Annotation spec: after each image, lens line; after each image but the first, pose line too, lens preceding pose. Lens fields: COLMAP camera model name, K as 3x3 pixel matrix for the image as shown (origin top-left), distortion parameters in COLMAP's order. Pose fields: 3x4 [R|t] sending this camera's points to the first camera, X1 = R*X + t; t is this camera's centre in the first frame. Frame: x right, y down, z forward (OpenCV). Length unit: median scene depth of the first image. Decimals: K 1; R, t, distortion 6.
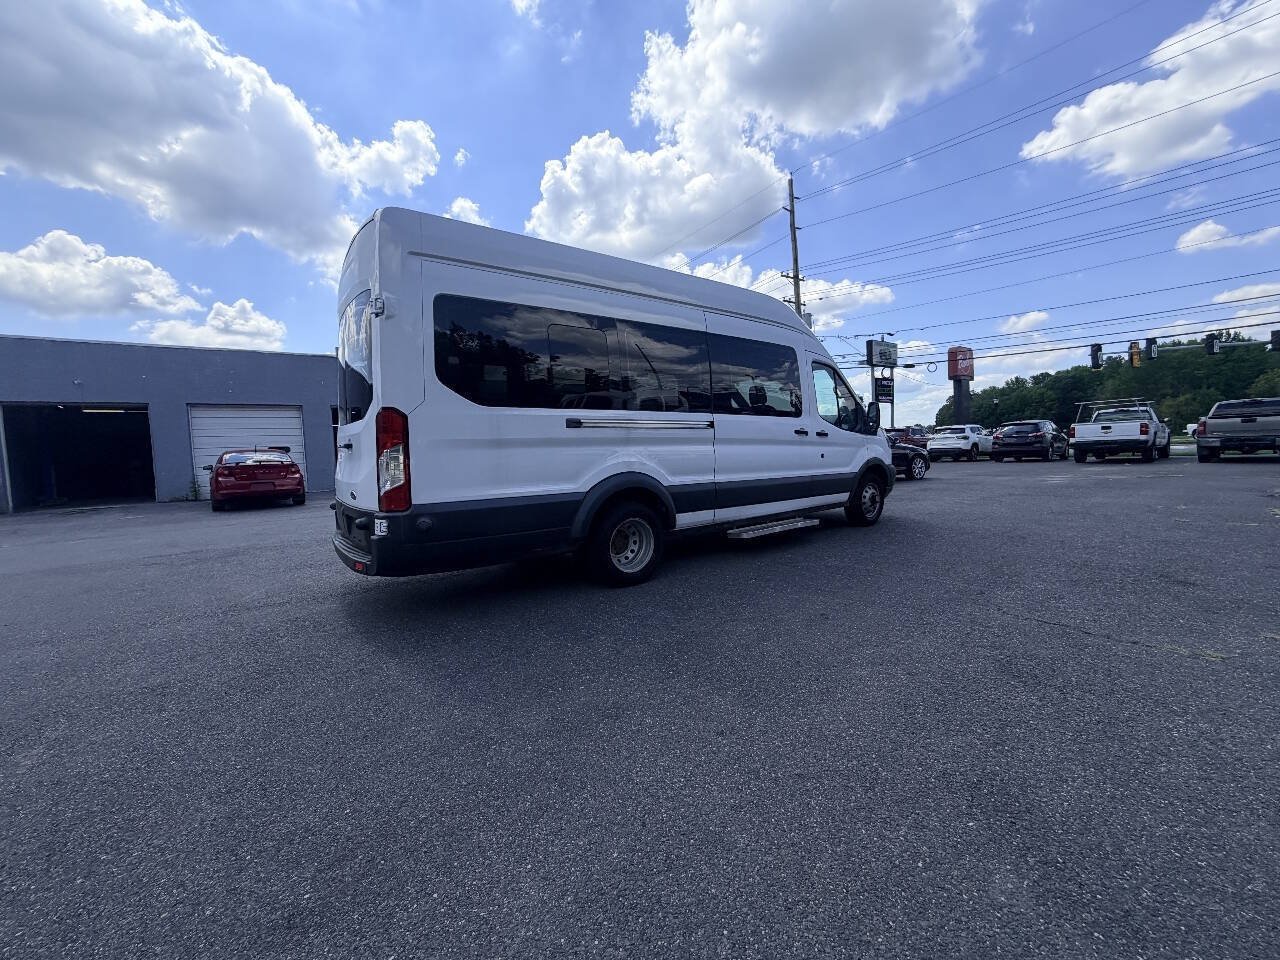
lens RADIAL K [[515.1, 0, 633.3], [0, 515.1, 480.9], [0, 0, 1]] dist [0.000602, 0.000300]
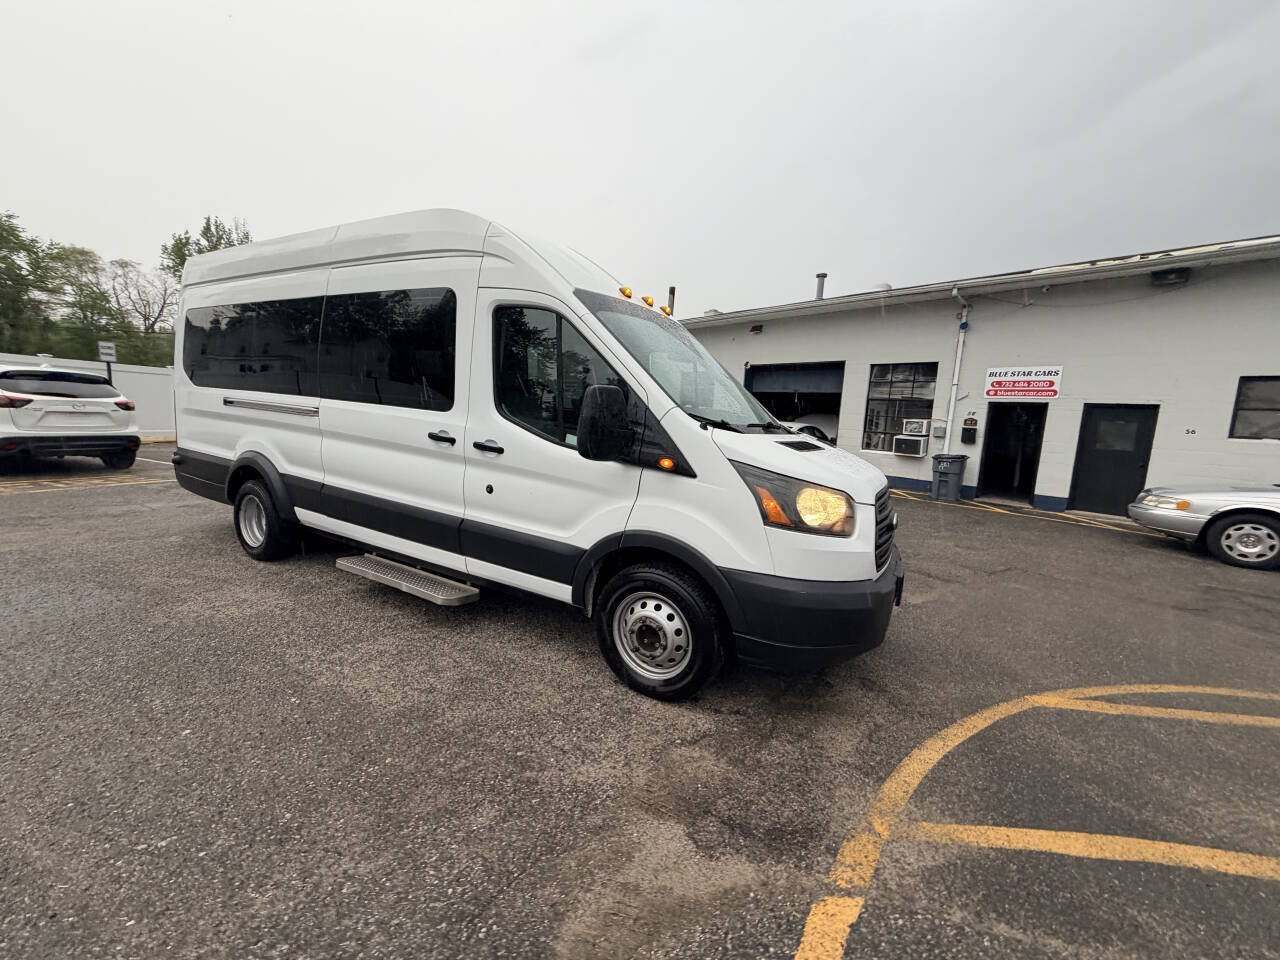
lens RADIAL K [[508.5, 0, 648.7], [0, 508.5, 479.6], [0, 0, 1]] dist [0.001169, -0.000256]
pose [[0.399596, 0.168868, -0.901003, 0.926767], [-0.143949, 0.982251, 0.120254, -0.148499], [0.905319, 0.081646, 0.416812, 0.964307]]
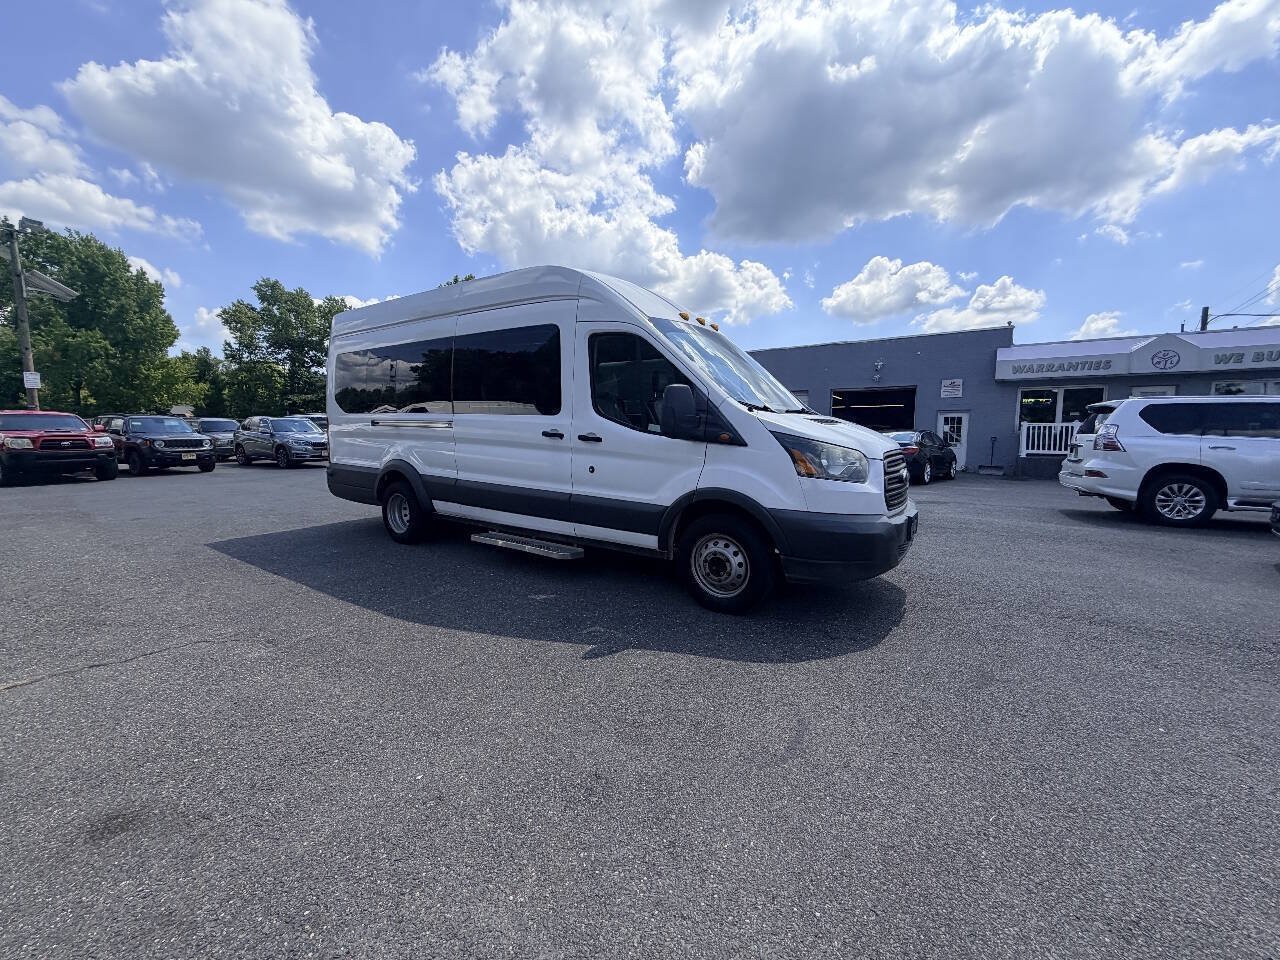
lens RADIAL K [[515.1, 0, 633.3], [0, 515.1, 480.9], [0, 0, 1]] dist [0.000602, 0.000300]
pose [[0.304491, 0.128885, -0.943755, 1.089276], [-0.085131, 0.990520, 0.107805, -0.118057], [0.948703, 0.047517, 0.312576, 0.869909]]
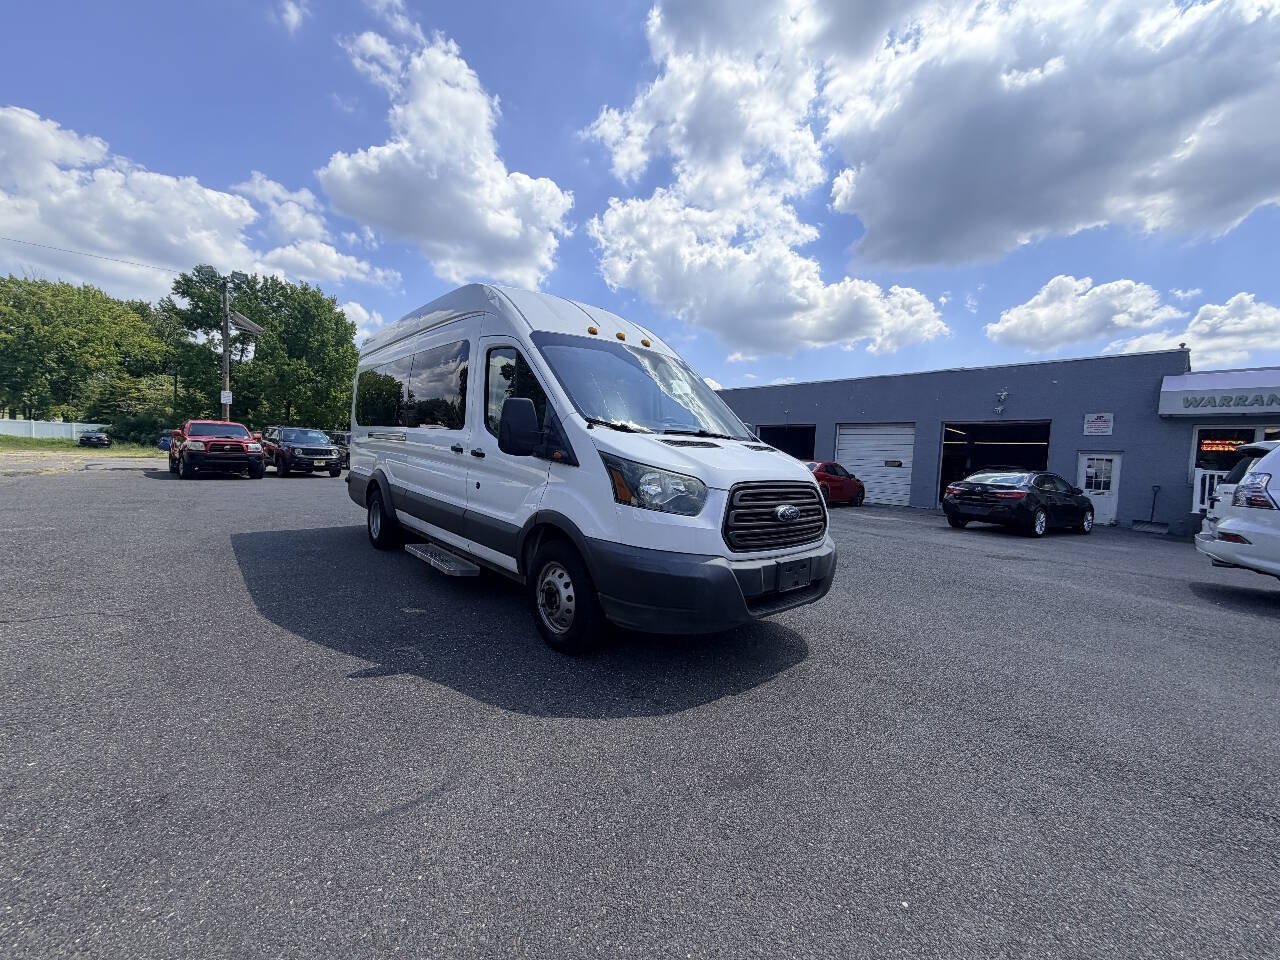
lens RADIAL K [[515.1, 0, 633.3], [0, 515.1, 480.9], [0, 0, 1]] dist [0.000602, 0.000300]
pose [[0.059804, 0.087730, -0.994347, 1.101968], [-0.123522, 0.989125, 0.079840, -0.139960], [0.990538, 0.118049, 0.069990, 1.198886]]
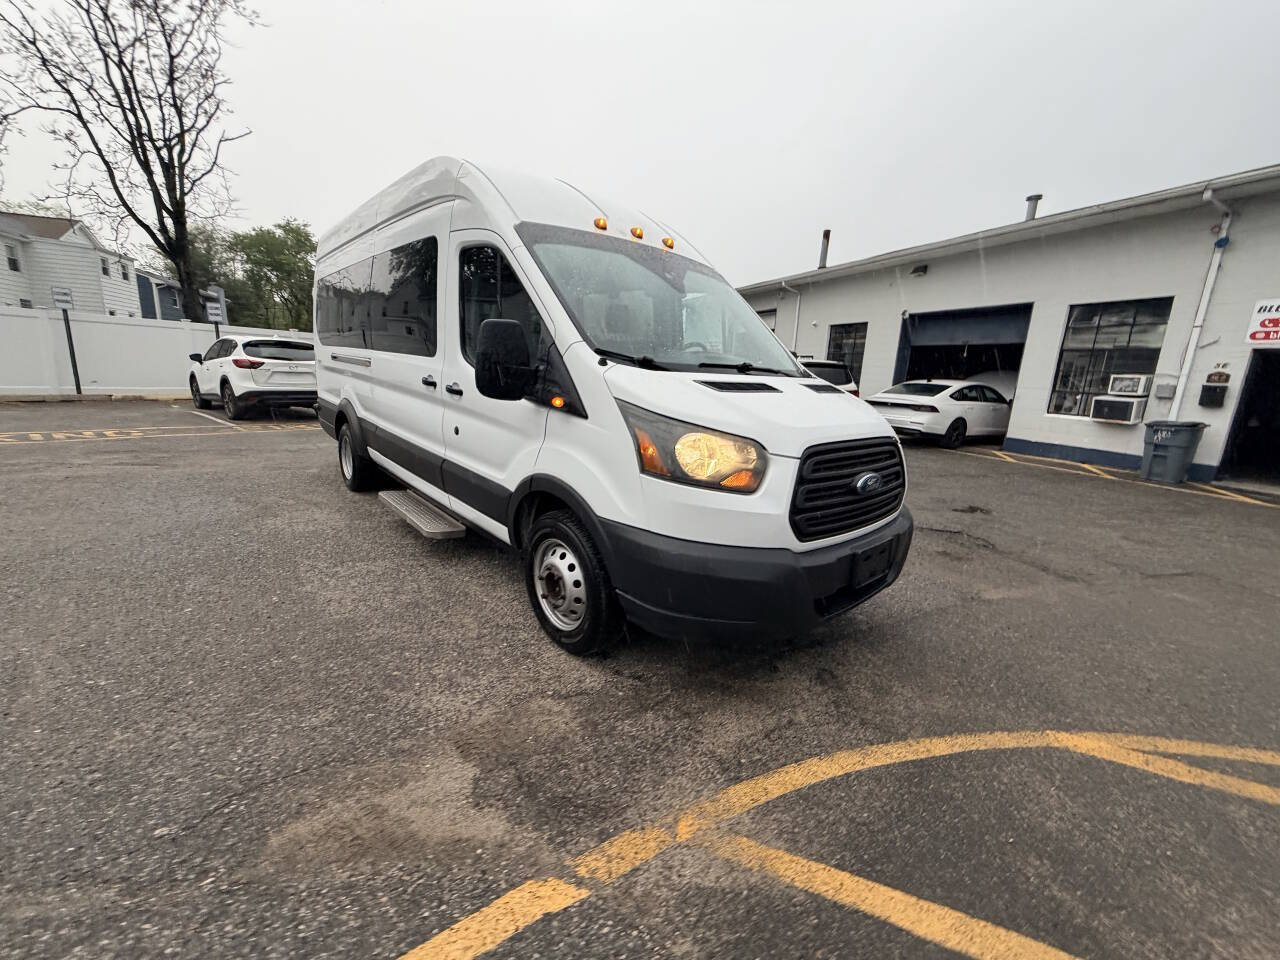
lens RADIAL K [[511.0, 0, 644.4], [0, 511.0, 479.6], [0, 0, 1]] dist [-0.001275, 0.000372]
pose [[0.081330, 0.245664, -0.965937, 0.950171], [-0.131639, 0.963305, 0.233911, -0.156624], [0.987956, 0.108131, 0.110685, 1.183025]]
